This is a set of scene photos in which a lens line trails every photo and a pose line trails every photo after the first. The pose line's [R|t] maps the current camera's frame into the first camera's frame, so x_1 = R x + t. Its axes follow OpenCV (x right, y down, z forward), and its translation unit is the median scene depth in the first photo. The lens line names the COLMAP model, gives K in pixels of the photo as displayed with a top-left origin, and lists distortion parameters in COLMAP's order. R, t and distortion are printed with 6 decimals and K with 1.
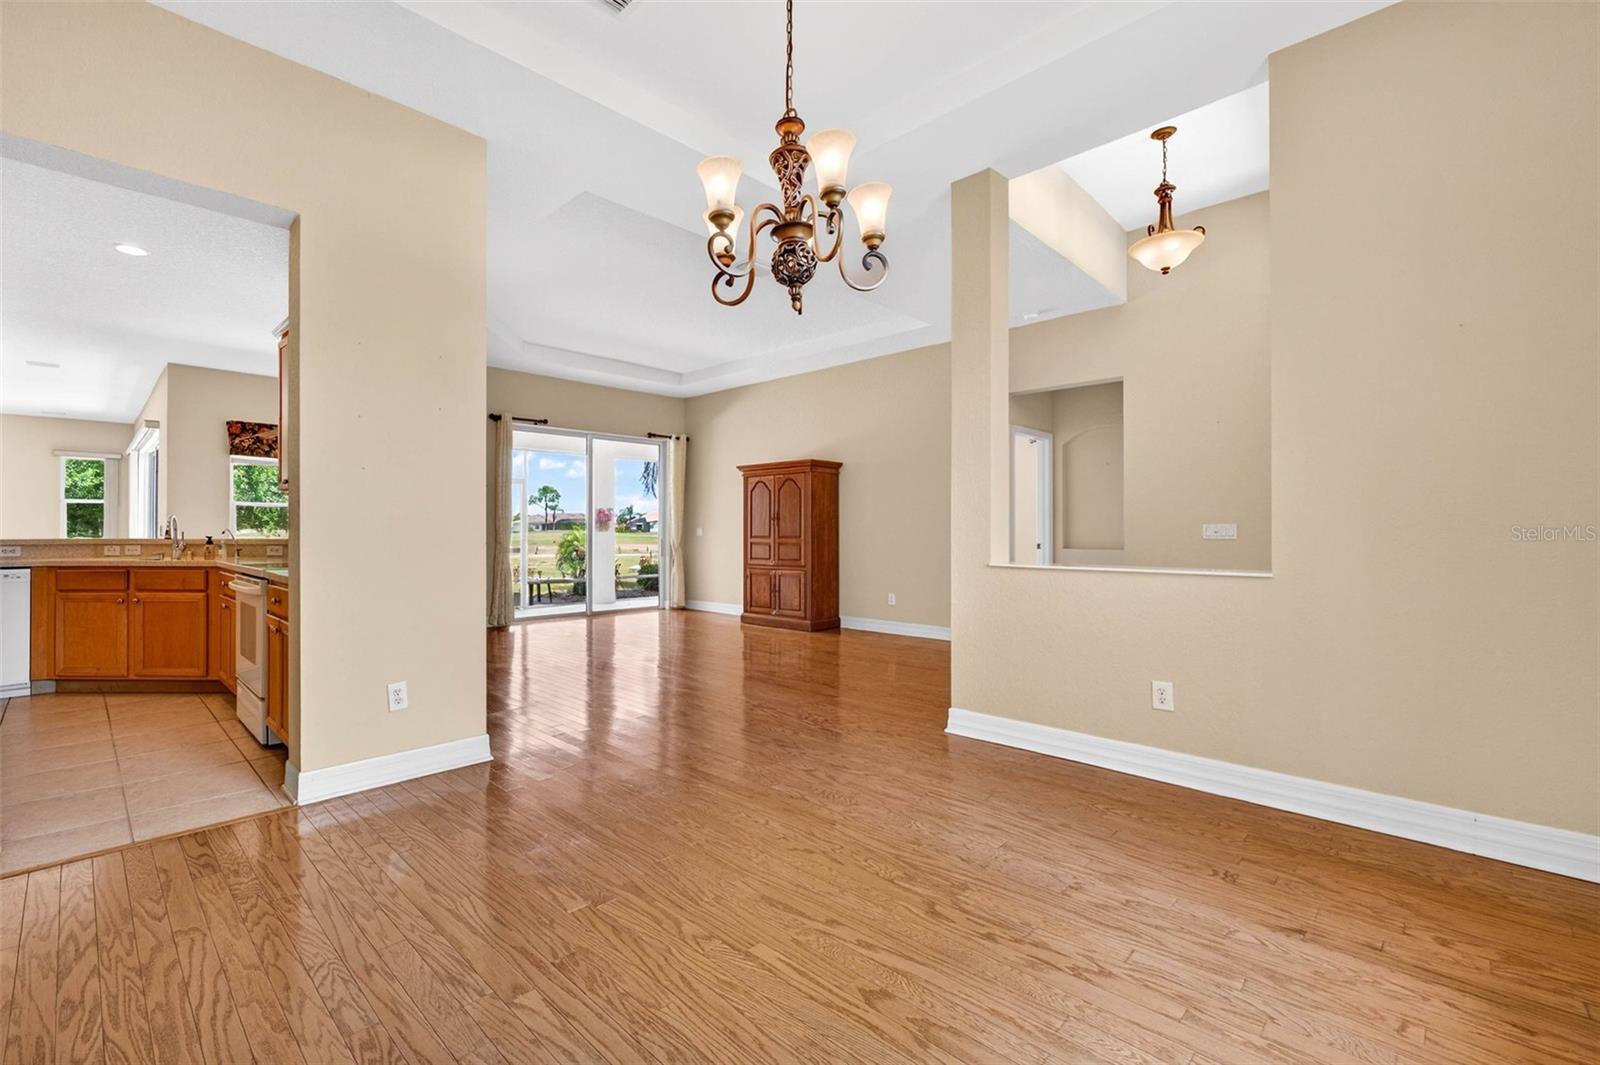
lens RADIAL K [[676.7, 0, 708.5], [0, 676.7, 528.9], [0, 0, 1]] dist [0.000034, 0.000018]
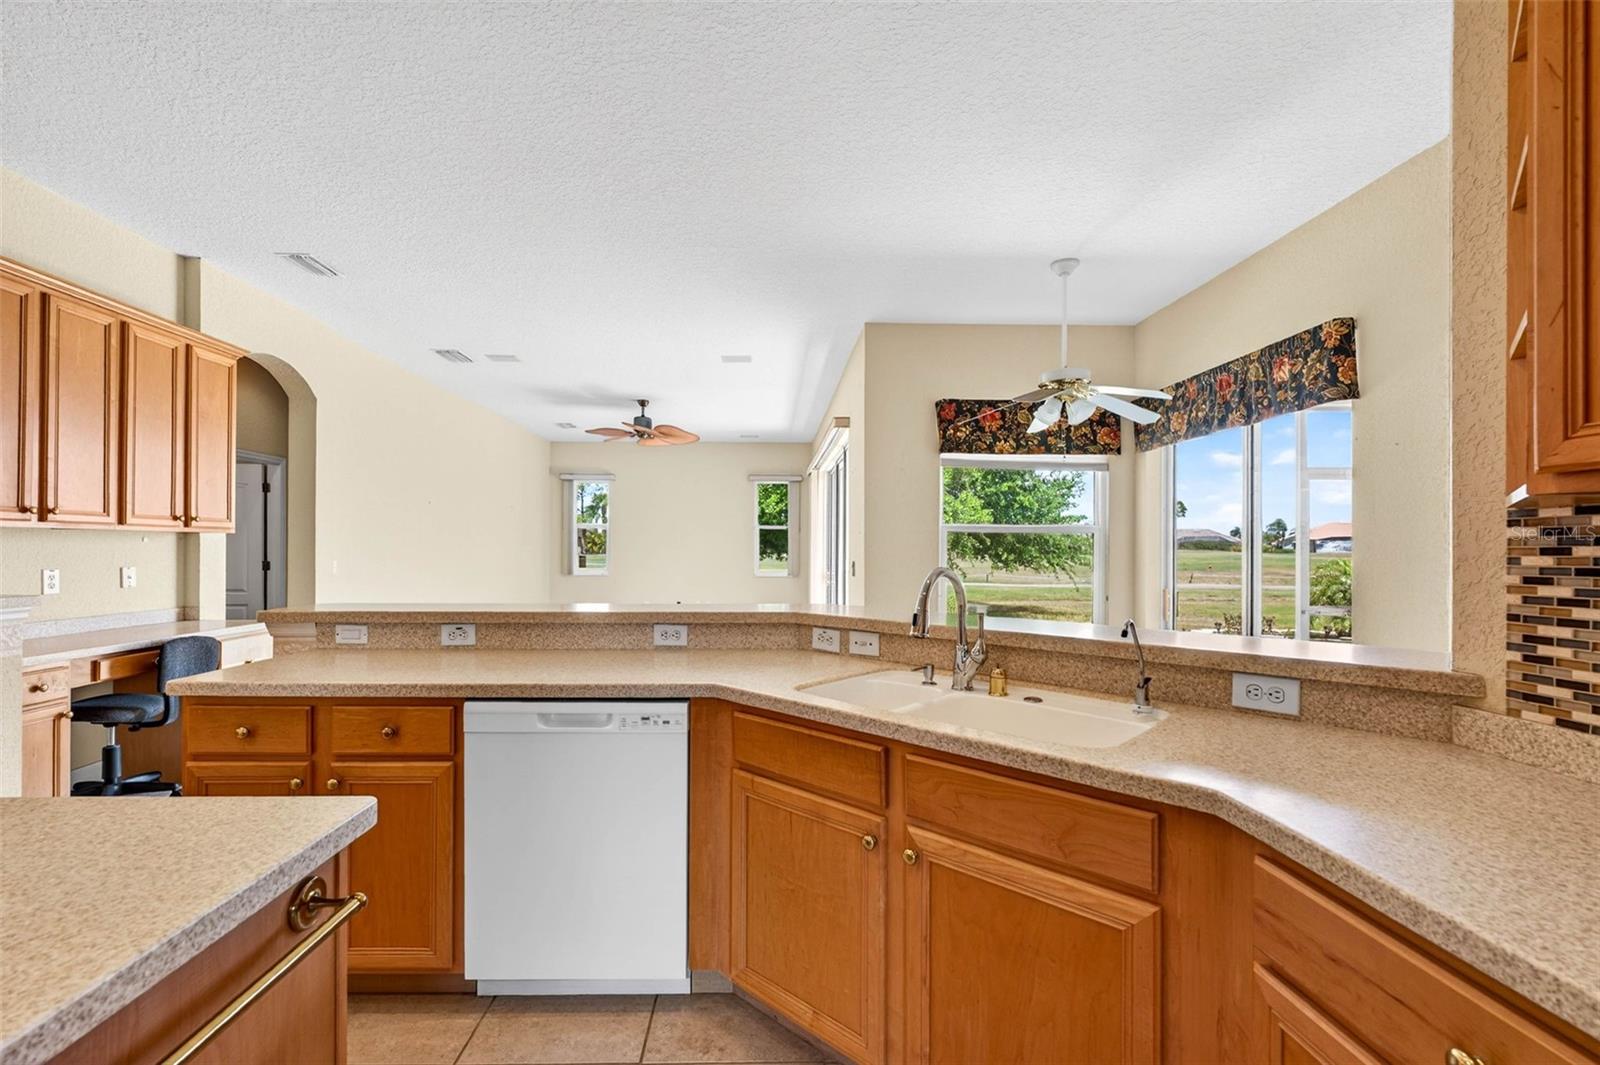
lens RADIAL K [[695.9, 0, 782.0], [0, 695.9, 548.5], [0, 0, 1]] dist [0.001131, -0.000599]
pose [[0.747299, 0.002959, -0.664481, -0.376298], [-0.002132, 0.999996, 0.002055, -0.019309], [0.664484, -0.000119, 0.747302, 0.400696]]
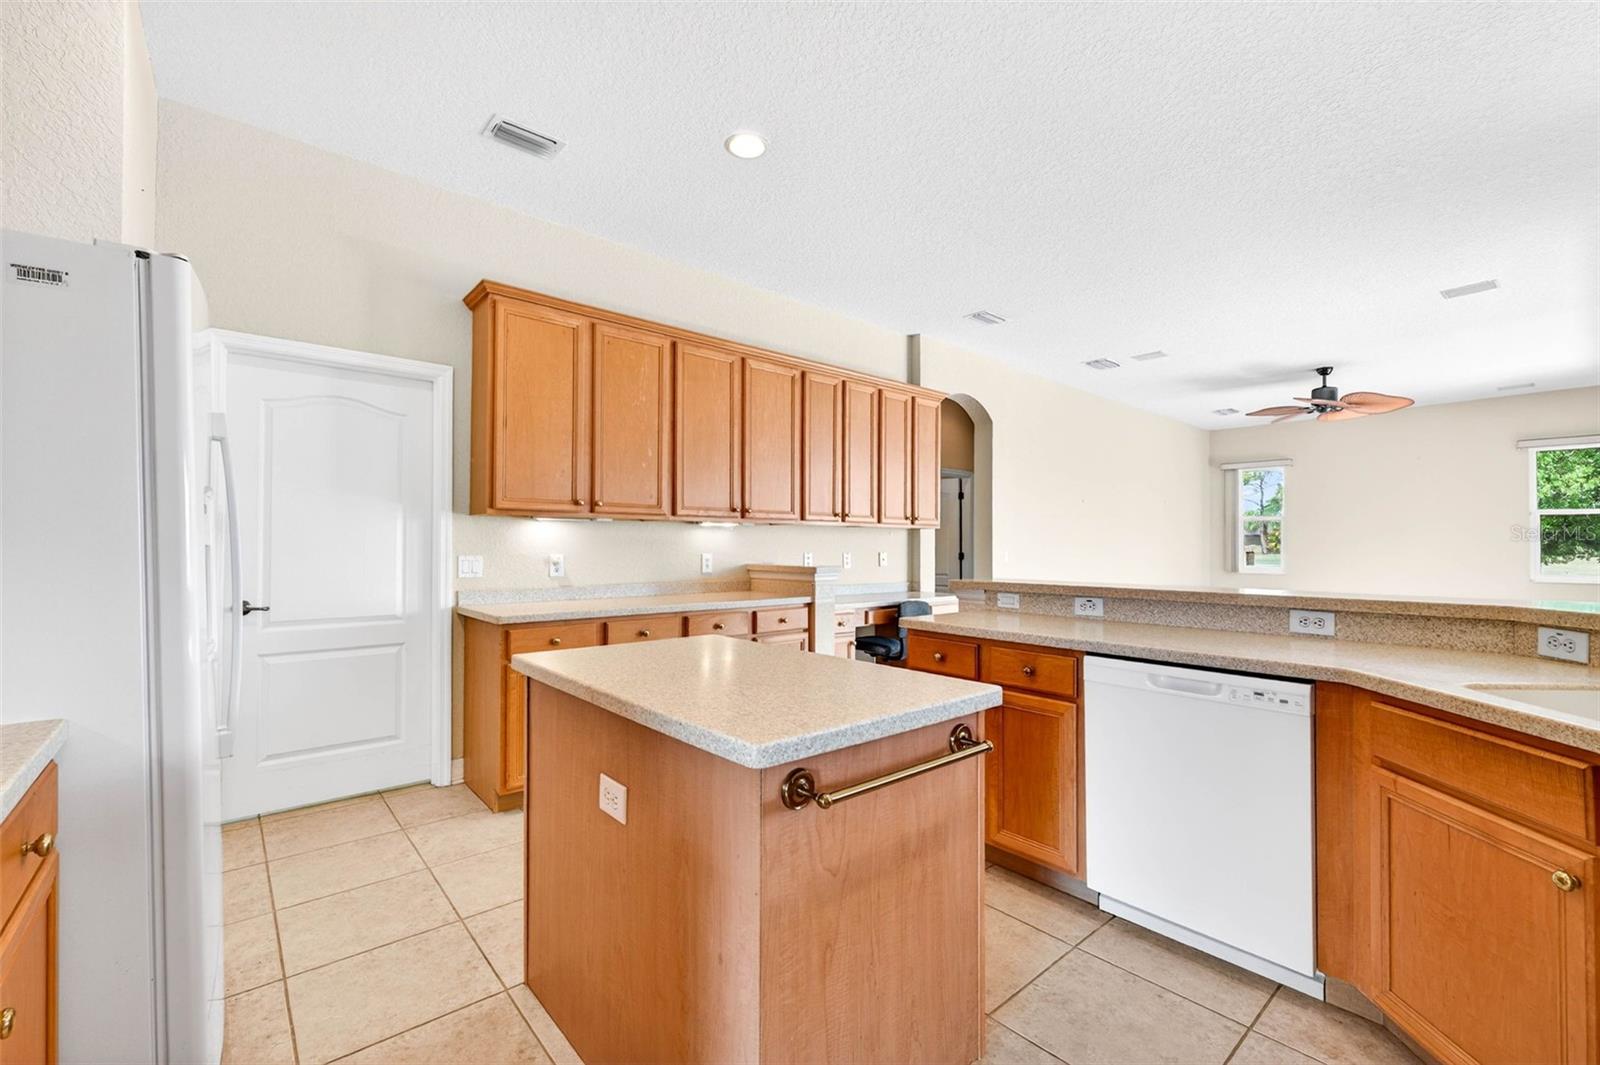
lens RADIAL K [[673.5, 0, 800.5], [0, 673.5, 538.2], [0, 0, 1]] dist [0.011064, 0.000034]
pose [[-0.033465, -0.009937, -0.999390, -0.332833], [0.000194, 0.999950, -0.009949, -0.011808], [0.999440, -0.000526, -0.033462, 0.398523]]
